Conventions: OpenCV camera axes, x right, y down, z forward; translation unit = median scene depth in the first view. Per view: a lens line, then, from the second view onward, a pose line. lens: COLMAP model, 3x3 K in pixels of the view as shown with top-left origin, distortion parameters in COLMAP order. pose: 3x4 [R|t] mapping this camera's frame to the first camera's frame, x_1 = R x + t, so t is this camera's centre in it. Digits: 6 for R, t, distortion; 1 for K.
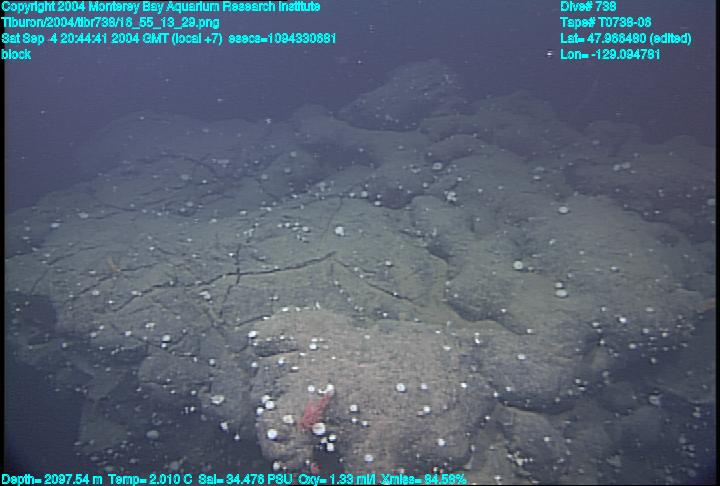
lens RADIAL K [[476.7, 0, 362.1], [0, 476.7, 232.1], [0, 0, 1]] dist [-0.119056, 0.112635]
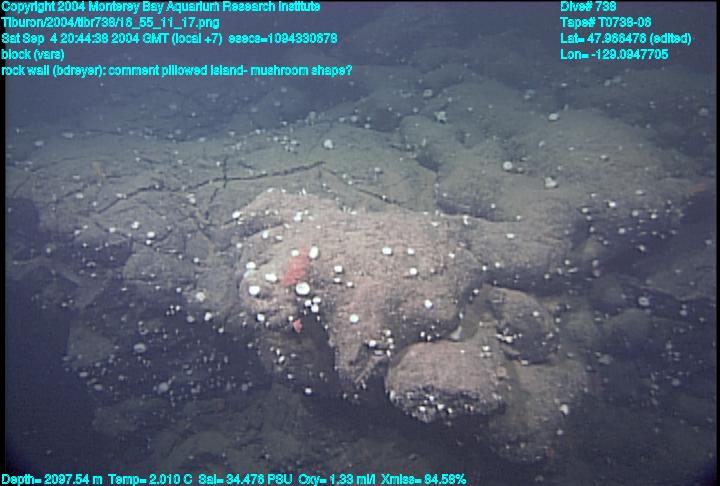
lens RADIAL K [[476.7, 0, 362.1], [0, 476.7, 232.1], [0, 0, 1]] dist [-0.119056, 0.112635]
pose [[0.999941, -0.003669, 0.010254, 0.015212], [0.003392, 0.999633, 0.026878, 0.193122], [-0.010349, -0.026842, 0.999586, 0.009584]]
